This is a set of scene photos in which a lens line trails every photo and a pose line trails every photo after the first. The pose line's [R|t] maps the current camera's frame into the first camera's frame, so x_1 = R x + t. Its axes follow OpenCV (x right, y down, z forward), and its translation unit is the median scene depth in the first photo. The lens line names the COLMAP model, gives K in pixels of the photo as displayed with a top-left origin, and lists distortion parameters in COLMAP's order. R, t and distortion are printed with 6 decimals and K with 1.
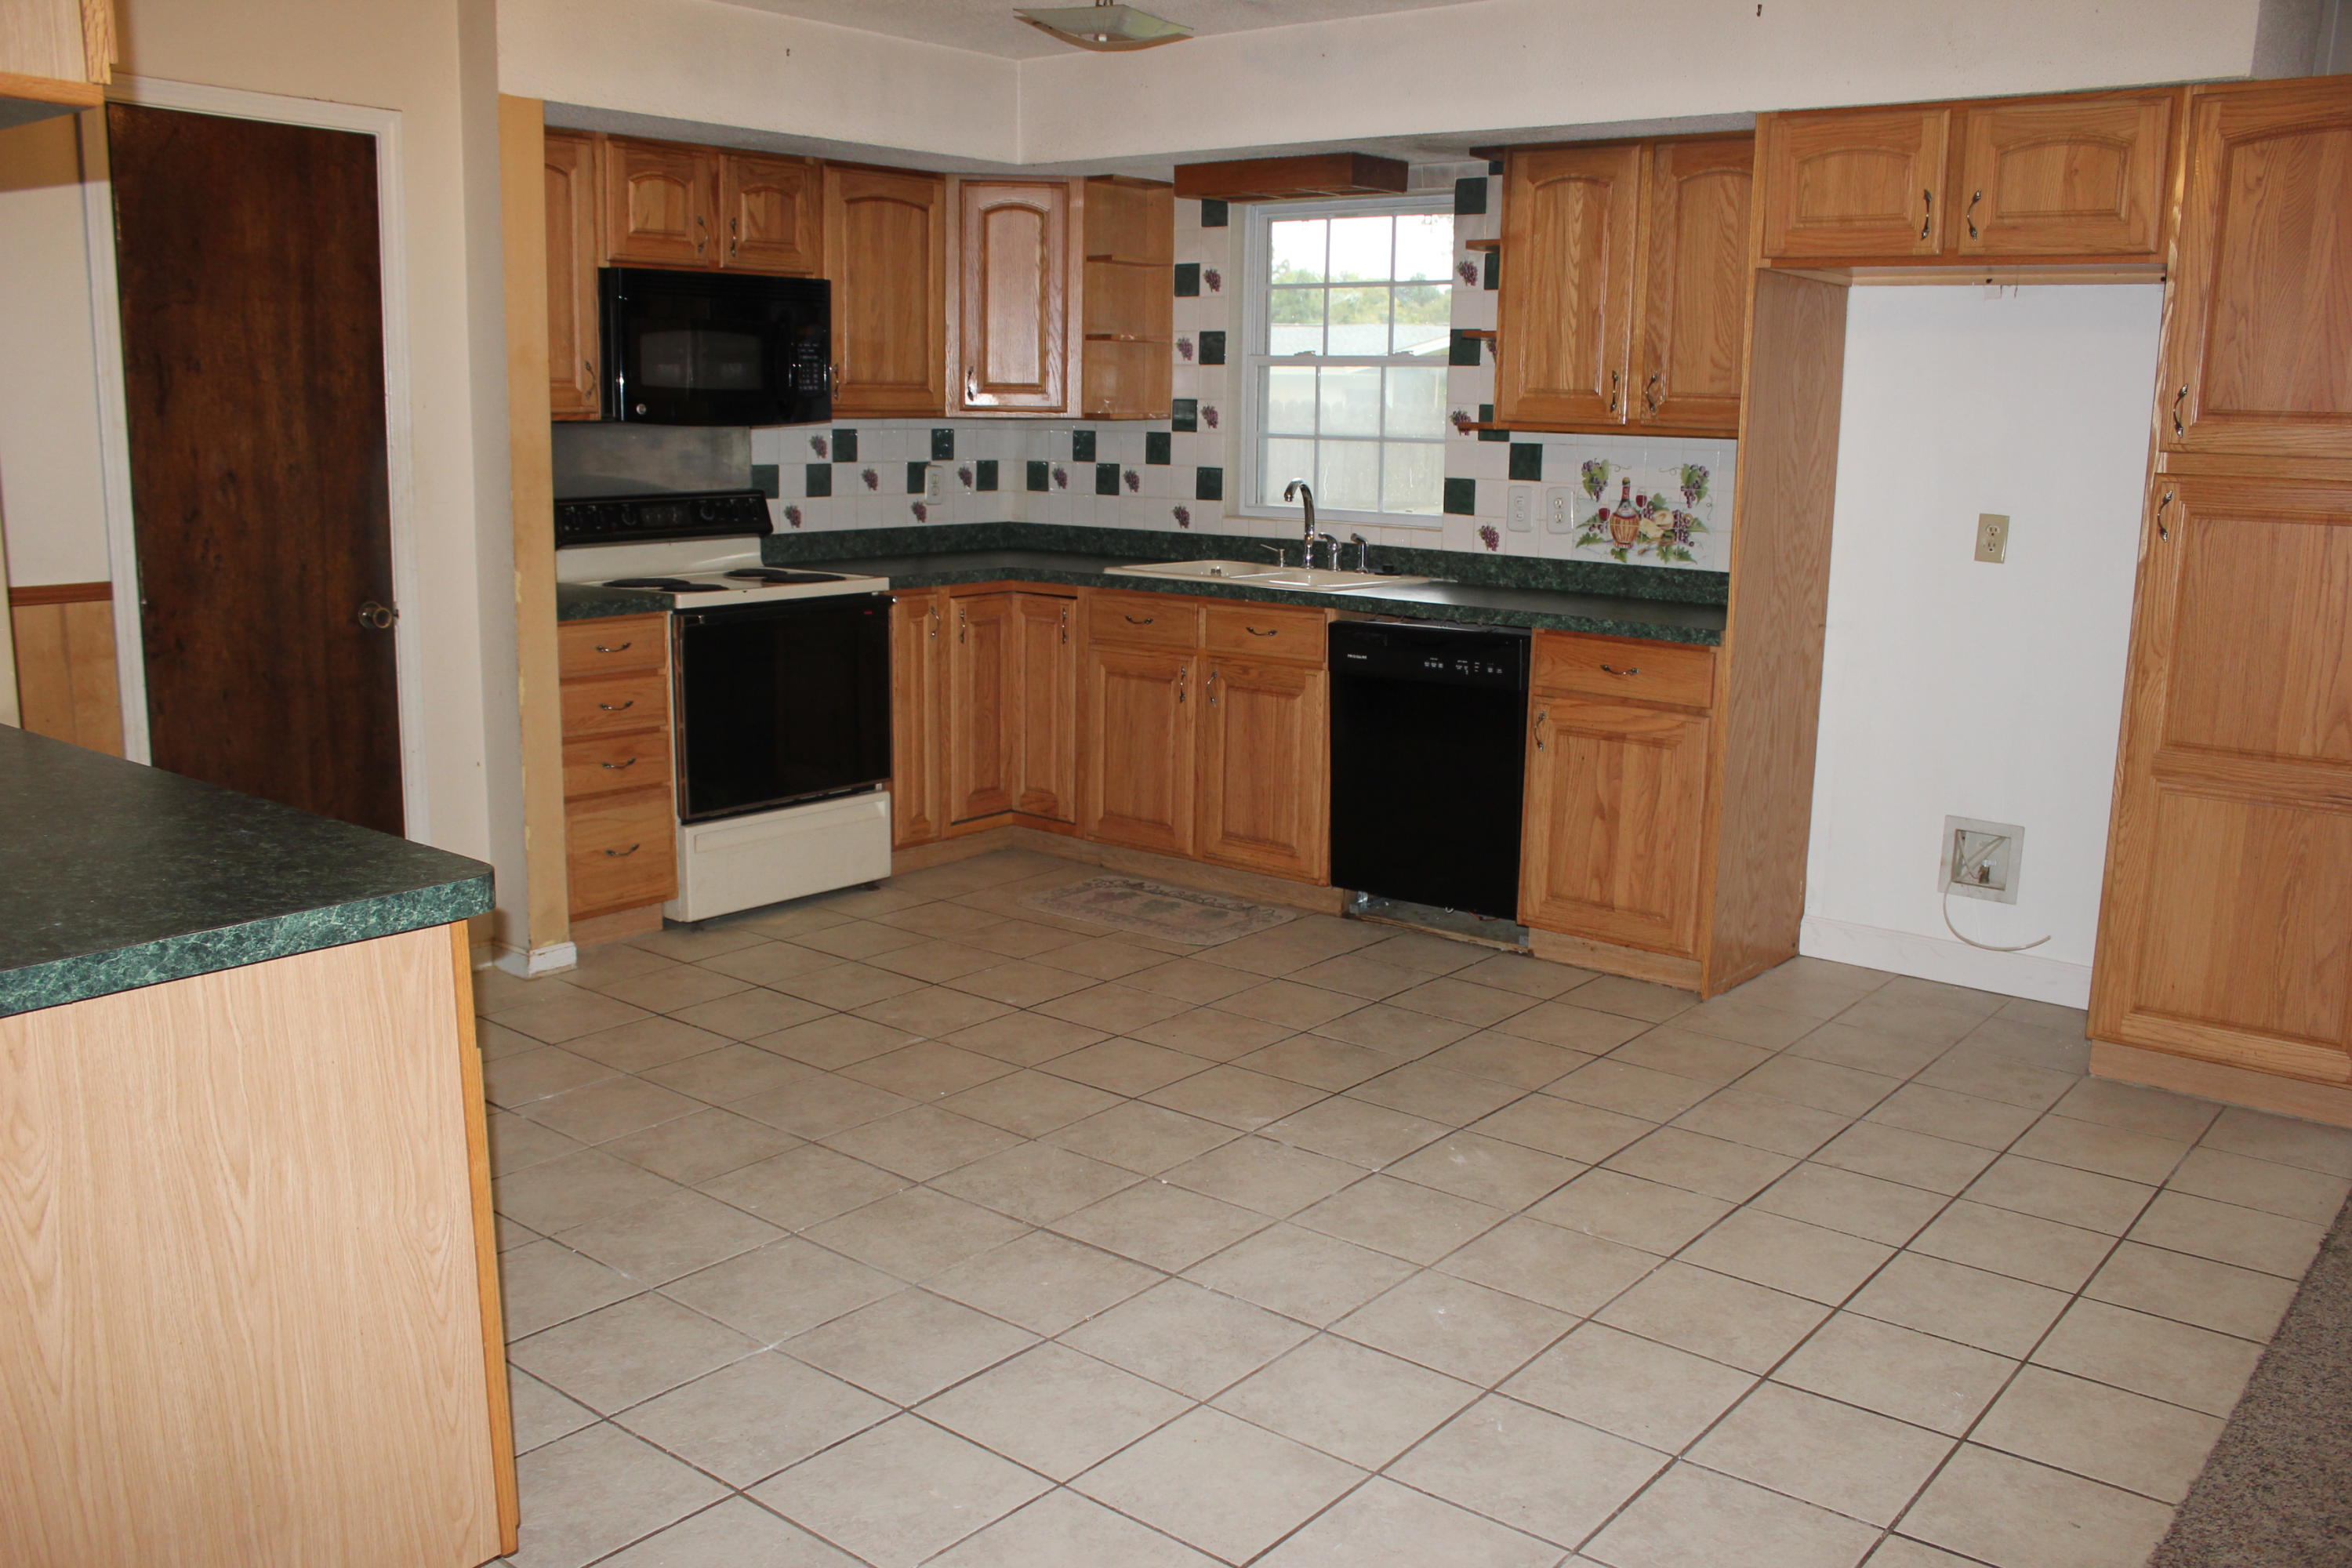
lens RADIAL K [[1975.8, 0, 1176.0], [0, 1975.8, 784.0], [0, 0, 1]] dist [-0.150693, 0.166701]
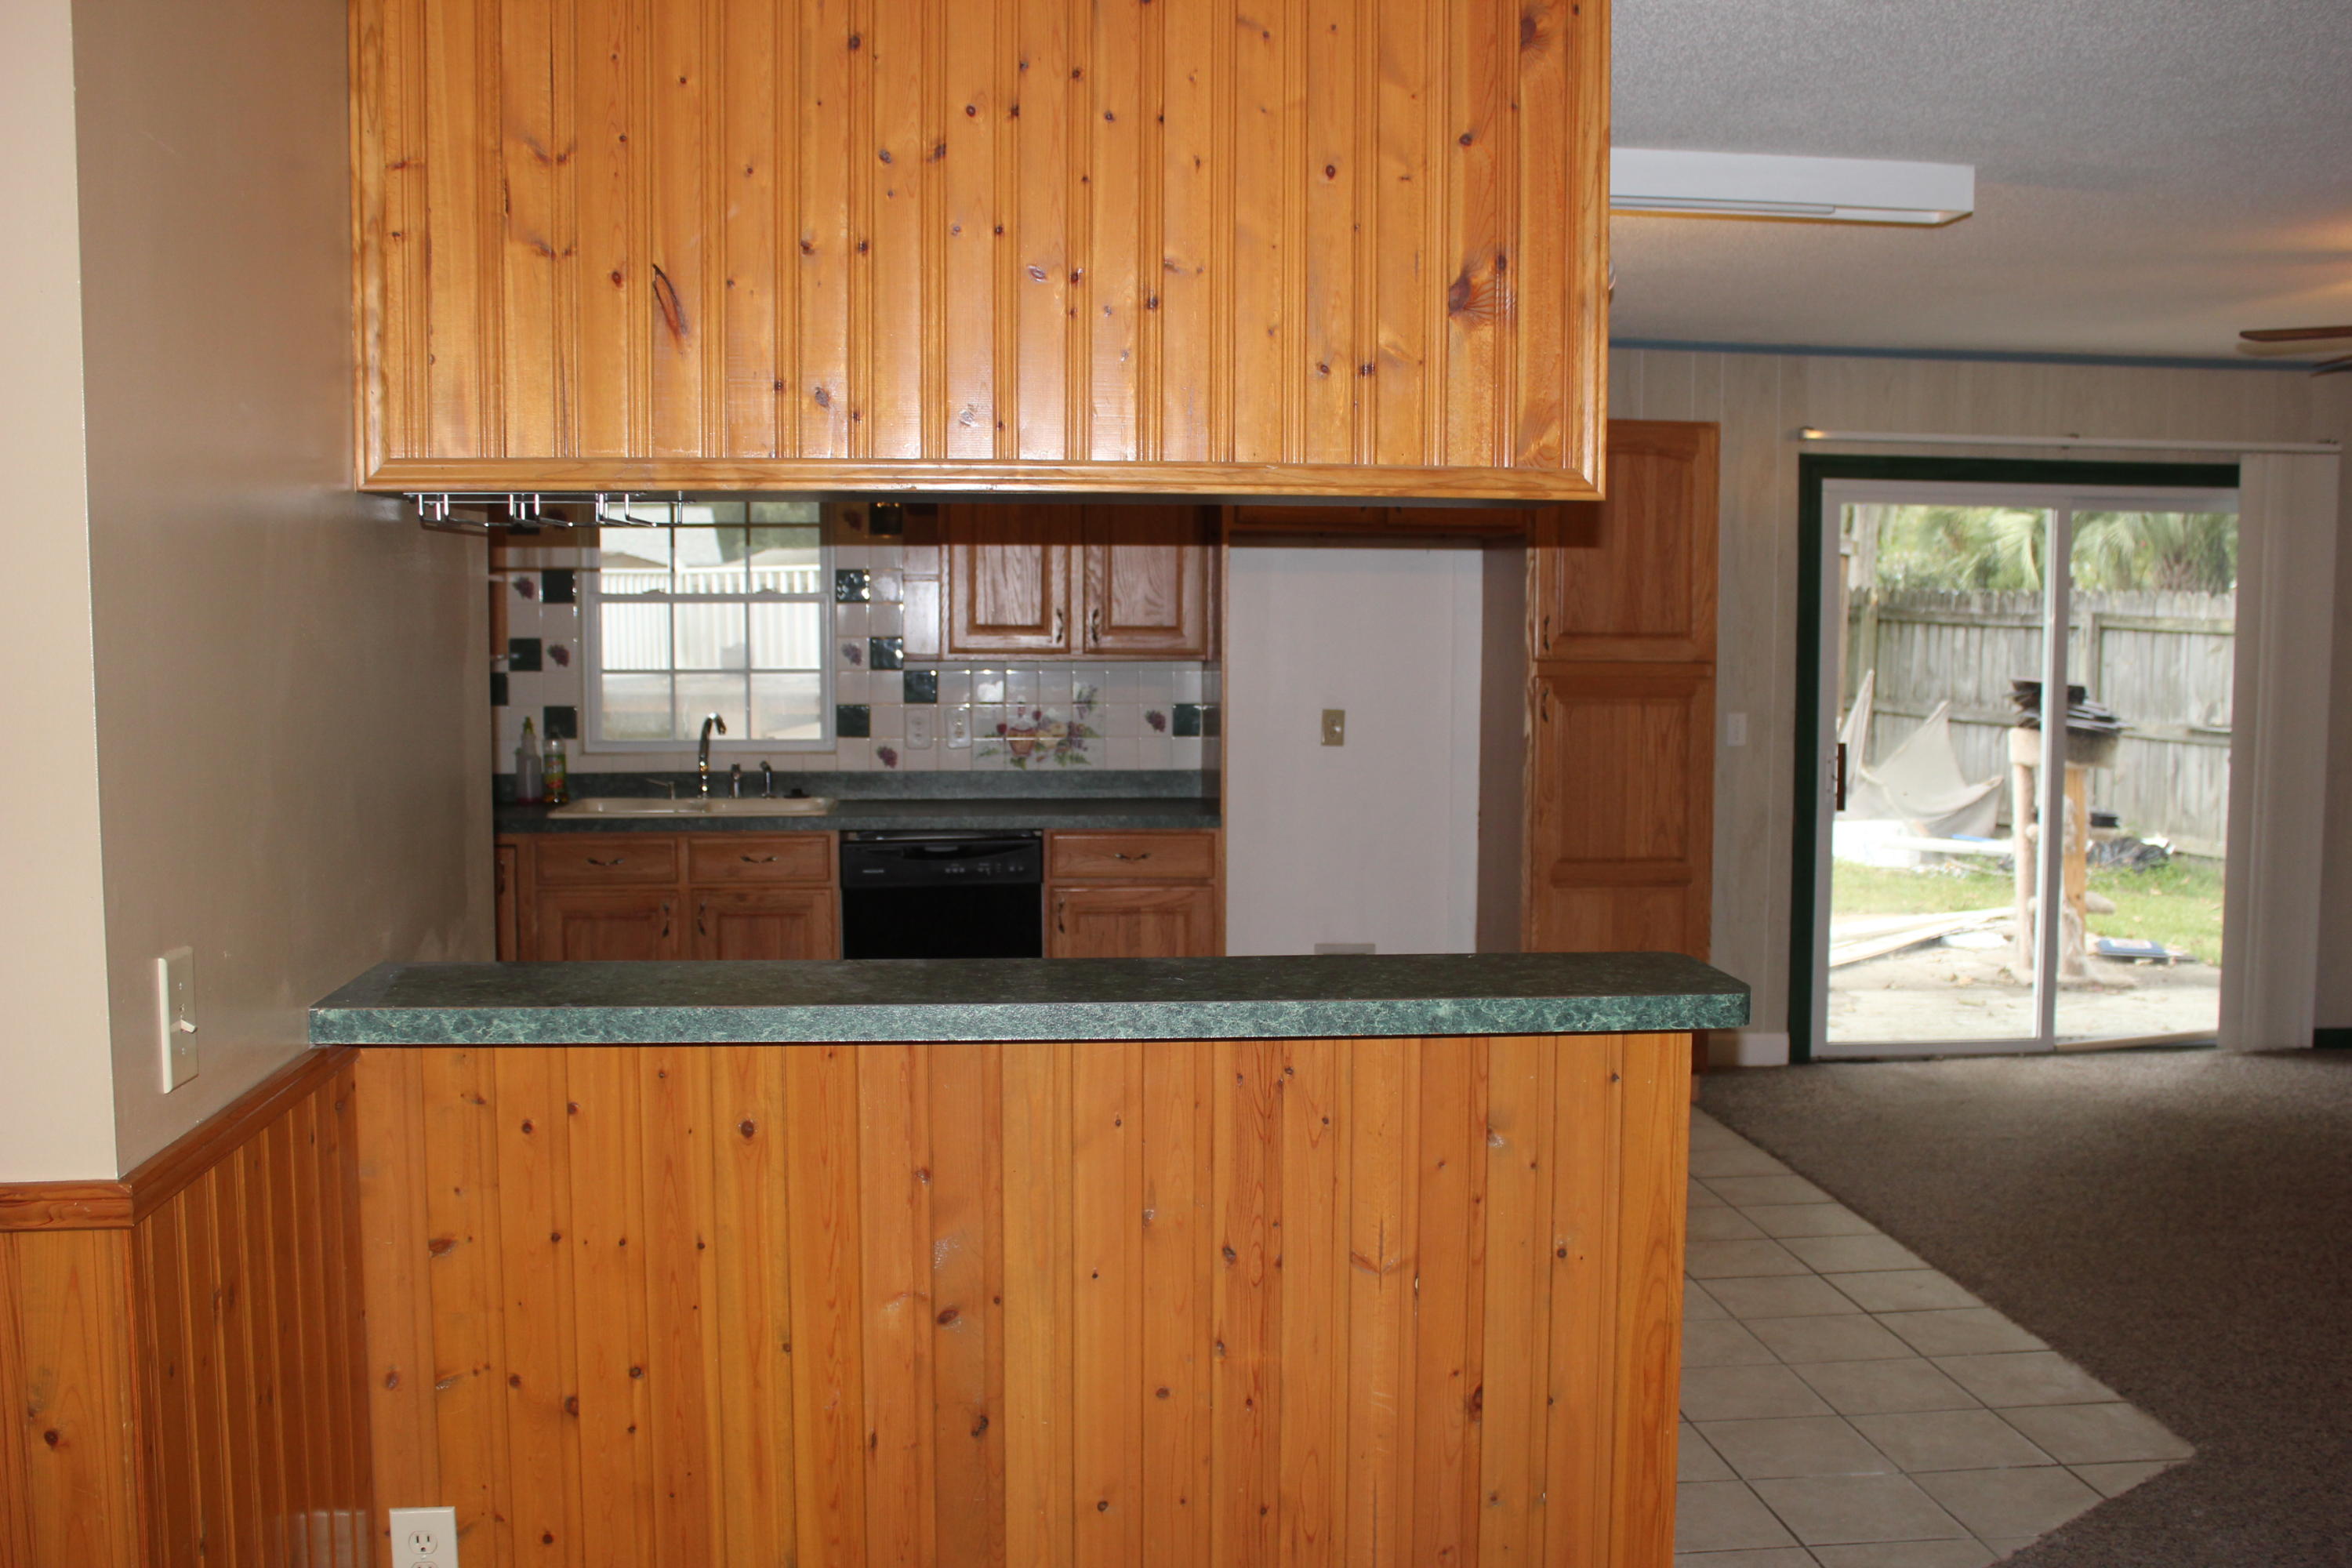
lens RADIAL K [[2259.4, 0, 1176.0], [0, 2259.4, 784.0], [0, 0, 1]] dist [-0.117685, -0.001851]
pose [[0.713292, -0.070404, 0.697322, -0.638553], [0.142854, 0.988660, -0.046308, -0.029545], [-0.686154, 0.132646, 0.715261, -0.016993]]
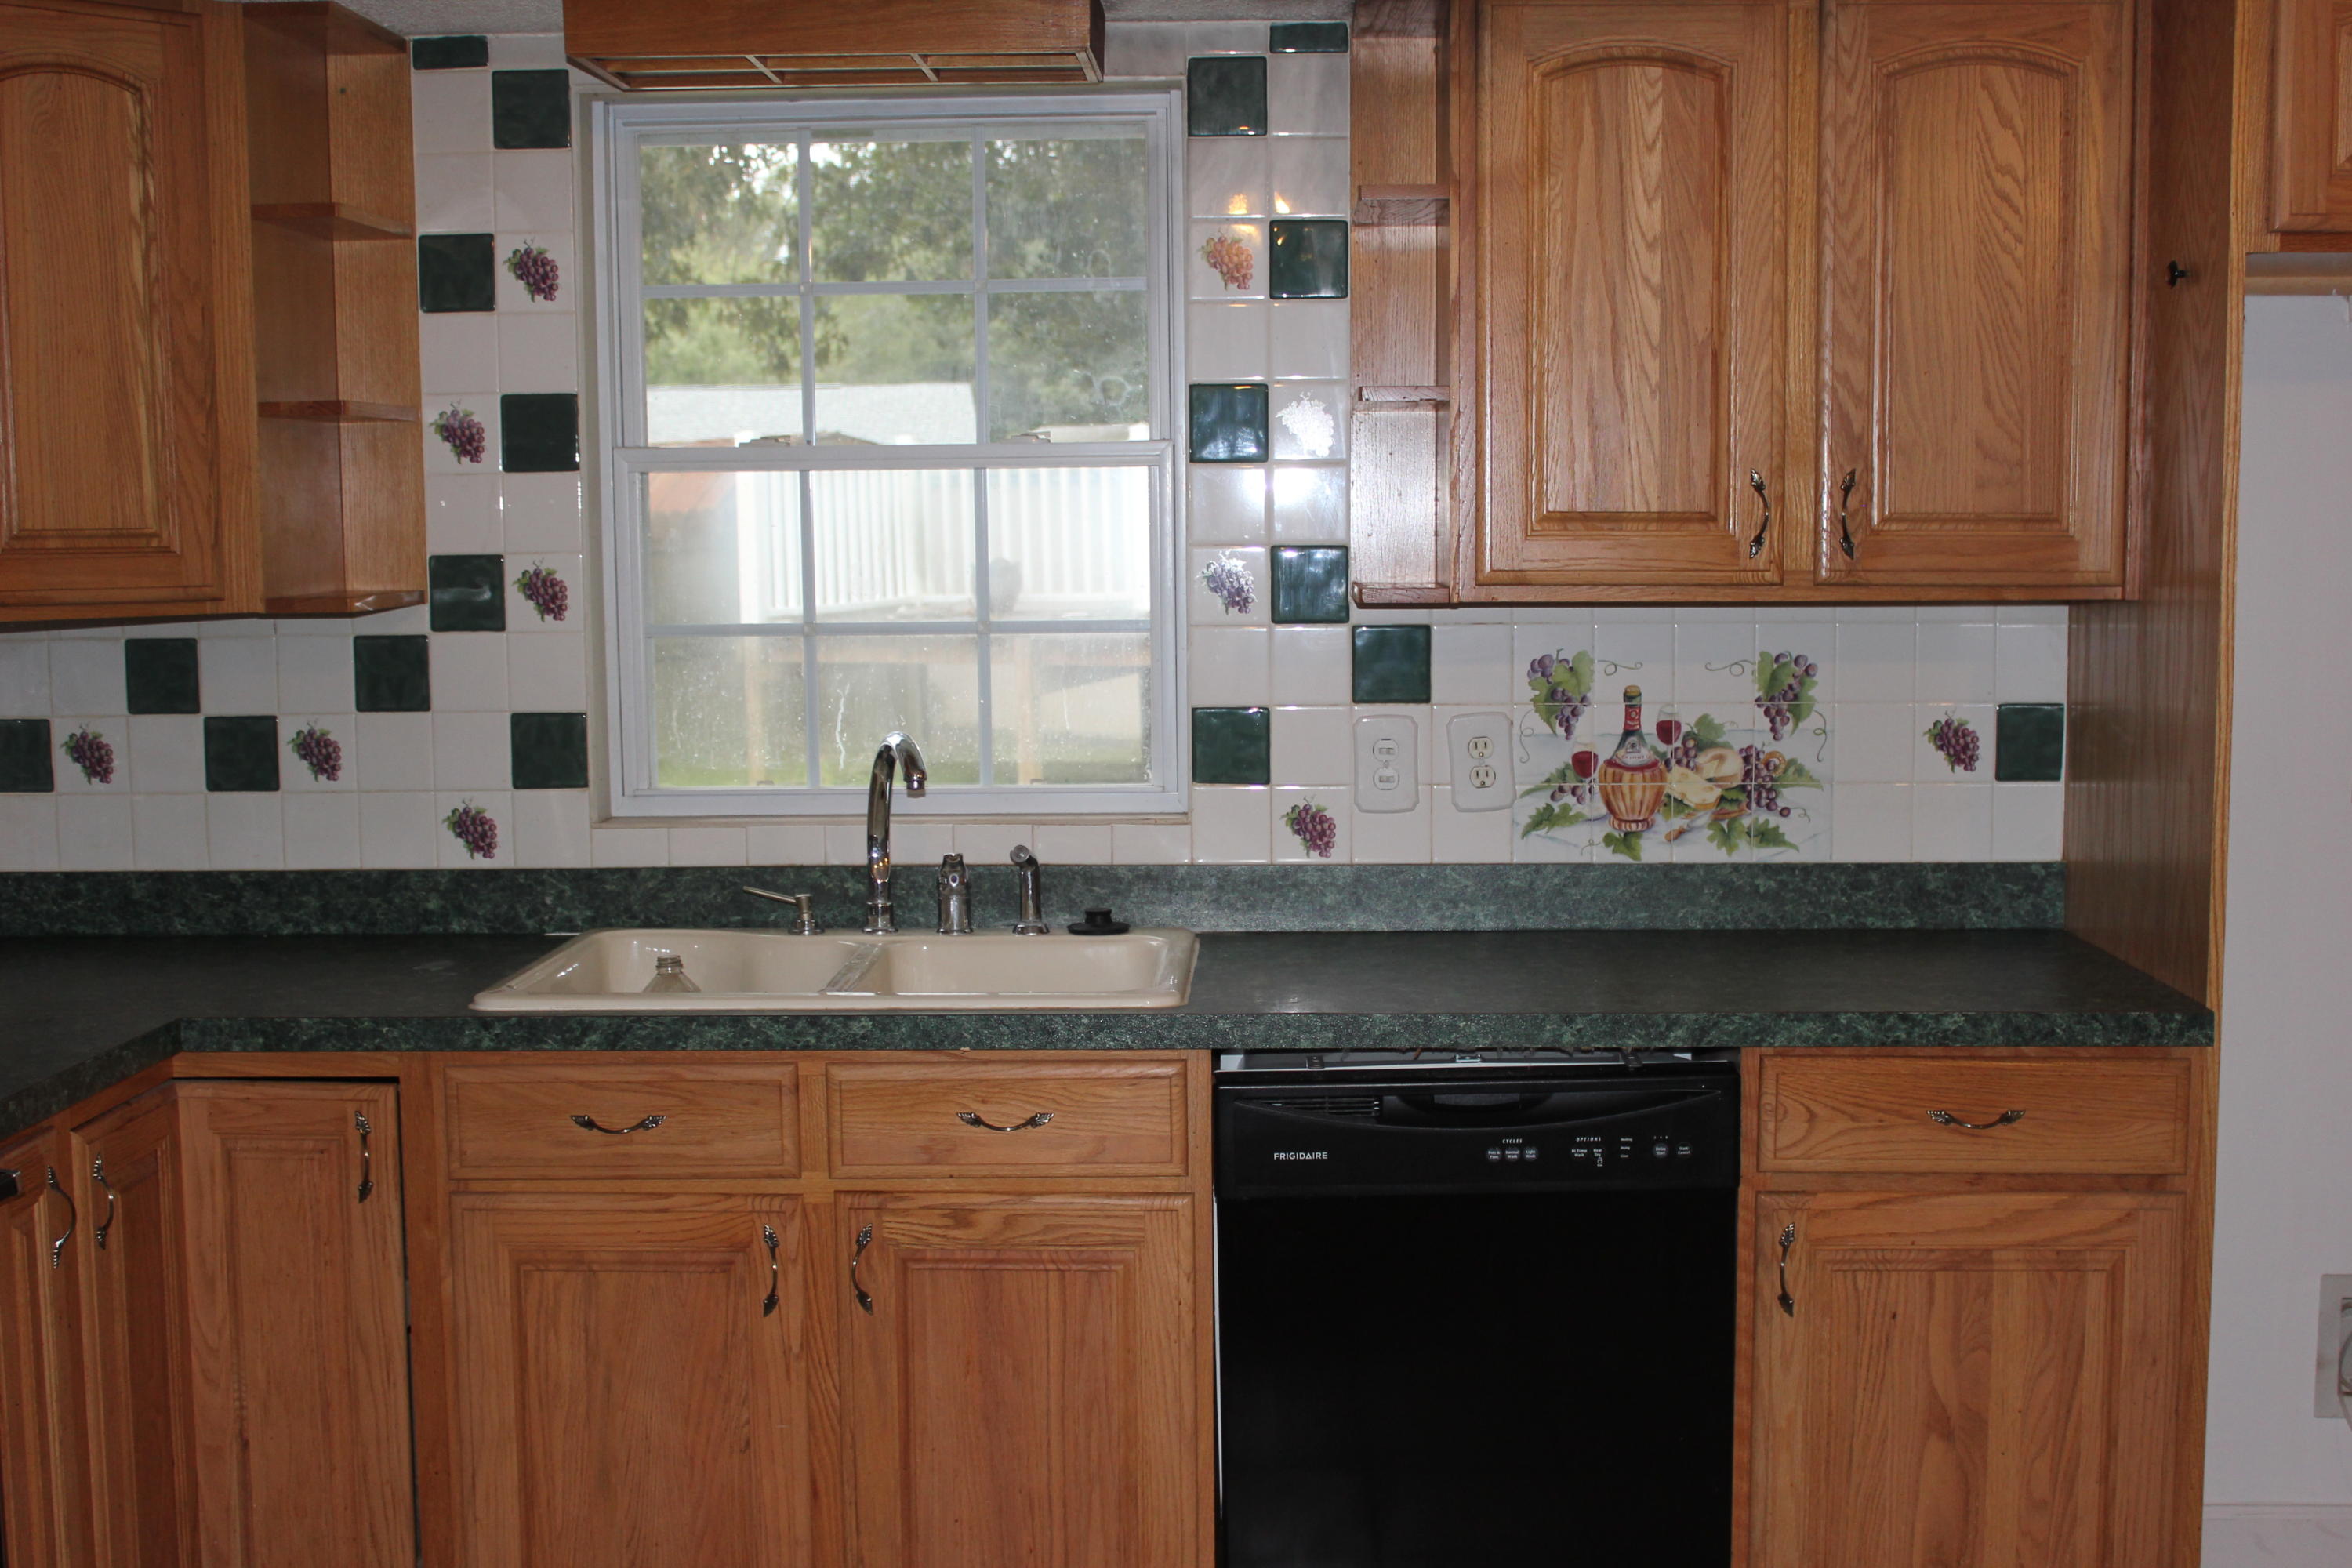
lens RADIAL K [[2723.7, 0, 1176.0], [0, 2723.7, 784.0], [0, 0, 1]] dist [-0.065657, 0.004166]
pose [[0.798200, -0.084920, 0.596377, -0.261388], [0.136099, 0.989838, -0.041212, -0.119278], [-0.586817, 0.114062, 0.801646, 0.524186]]
